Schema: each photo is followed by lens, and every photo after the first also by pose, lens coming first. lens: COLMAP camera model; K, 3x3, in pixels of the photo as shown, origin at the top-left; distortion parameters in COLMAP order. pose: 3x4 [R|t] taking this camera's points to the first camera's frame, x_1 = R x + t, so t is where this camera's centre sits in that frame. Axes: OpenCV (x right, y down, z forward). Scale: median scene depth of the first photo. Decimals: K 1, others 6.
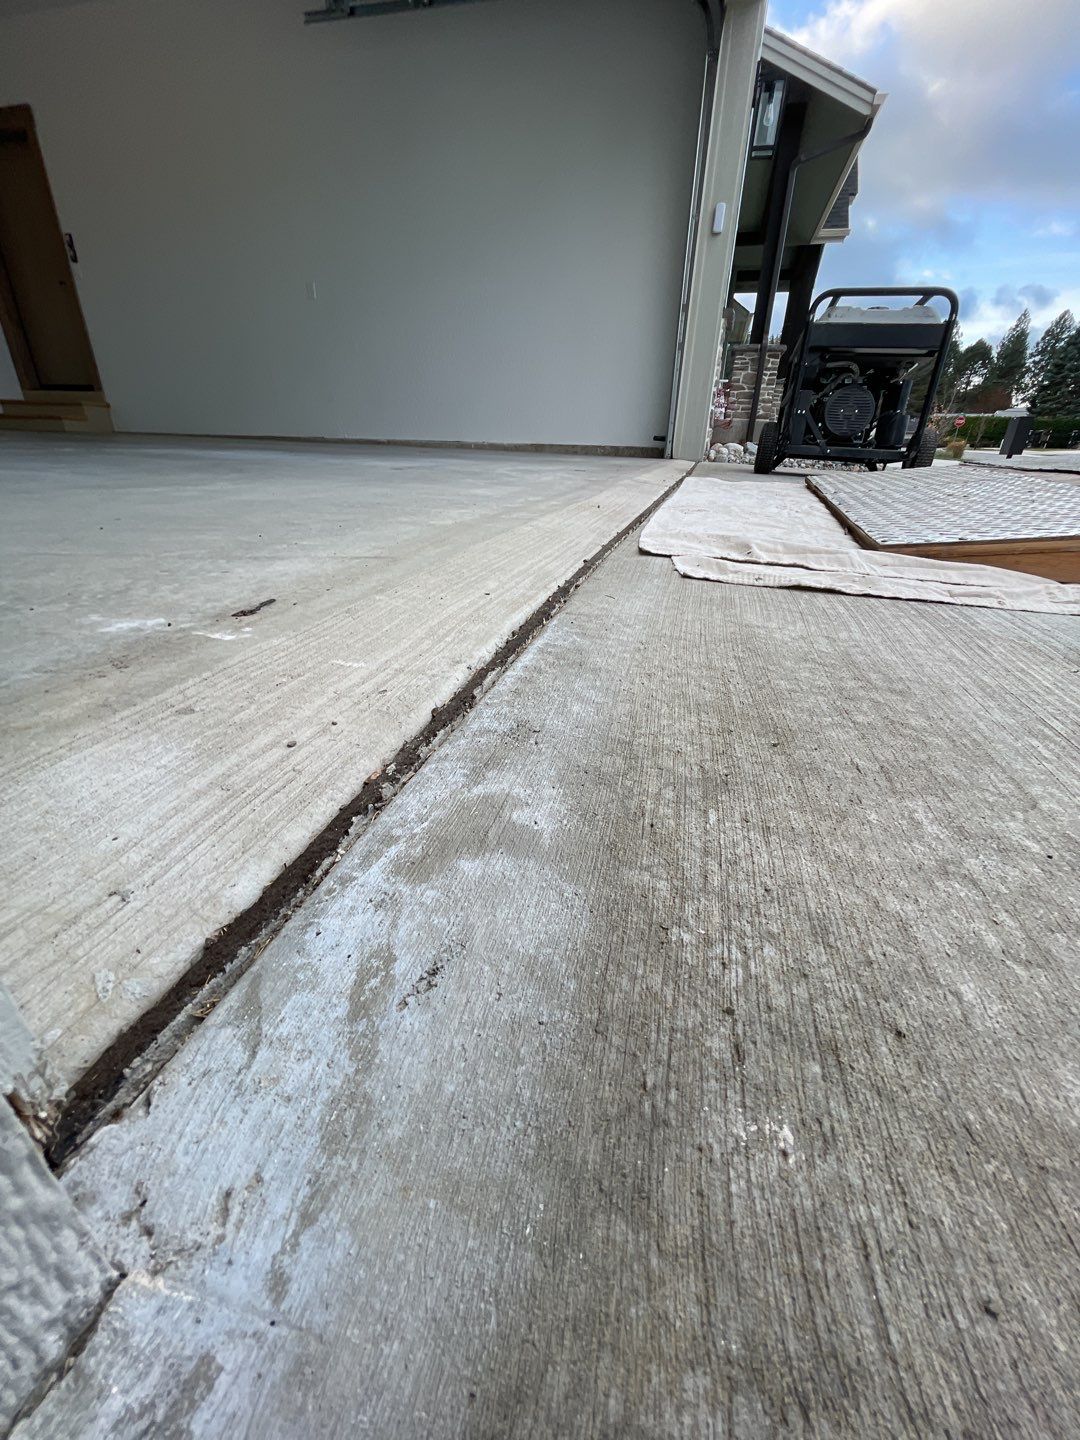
lens RADIAL K [[573.1, 0, 539.4], [0, 573.1, 712.8], [0, 0, 1]] dist [-0.003843, -0.000024]
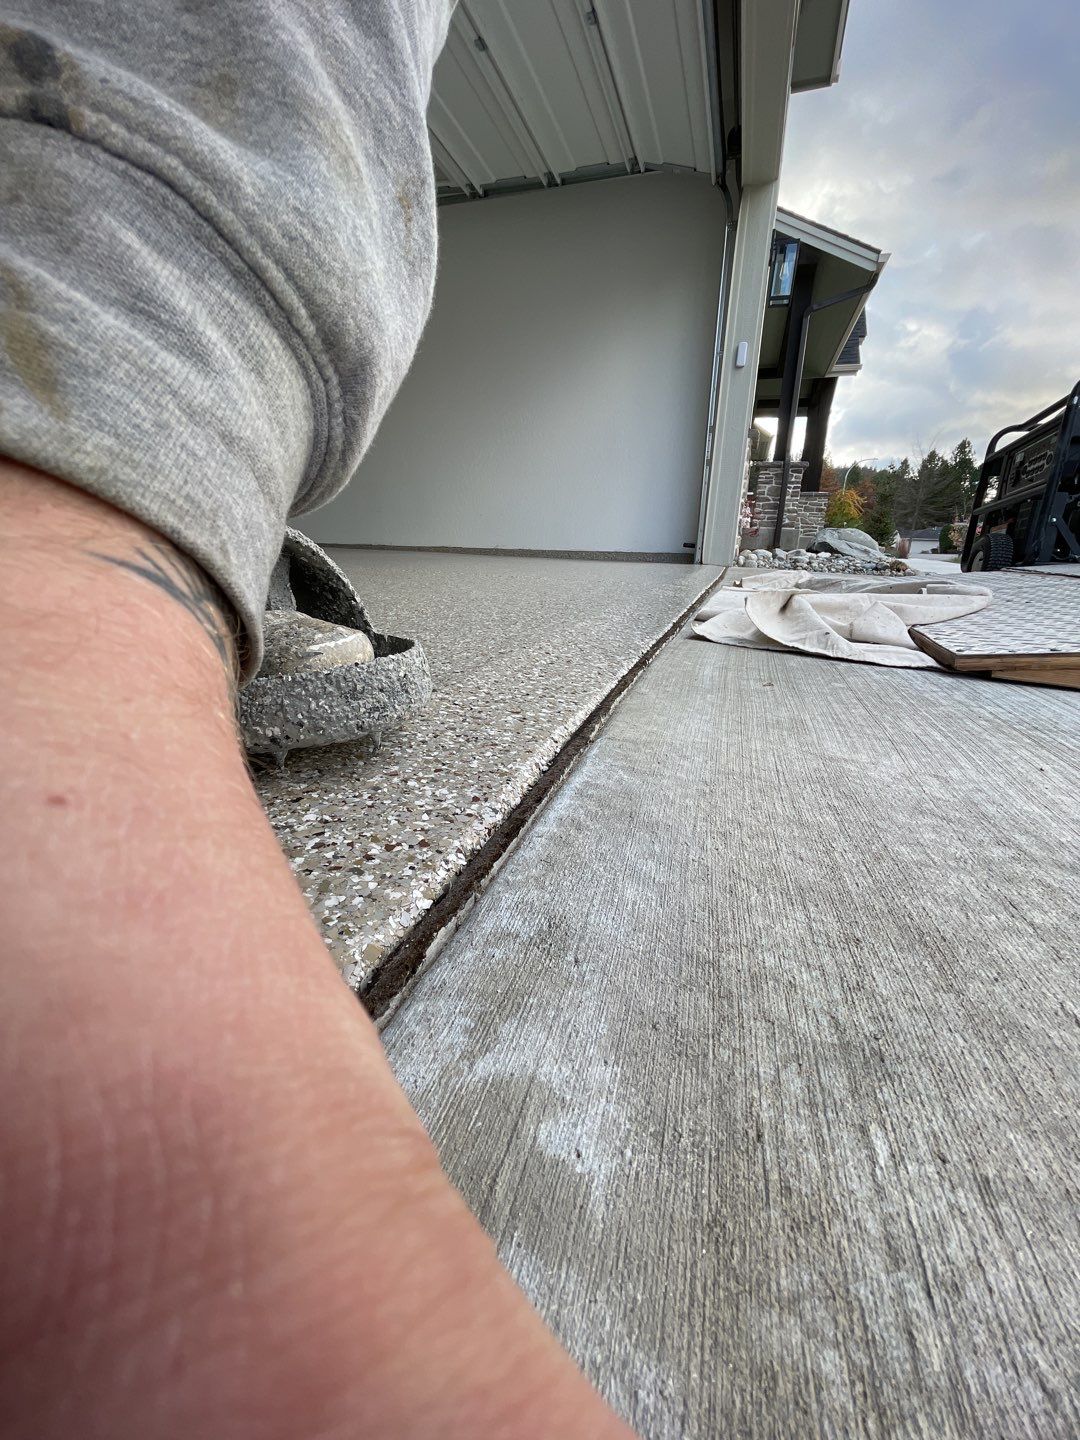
lens RADIAL K [[573.1, 0, 539.4], [0, 573.1, 712.8], [0, 0, 1]] dist [-0.003843, -0.000024]
pose [[0.998487, 0.017330, -0.052193, -0.013531], [-0.025515, 0.986707, -0.160495, -0.091099], [0.048718, 0.161584, 0.985656, 0.200469]]
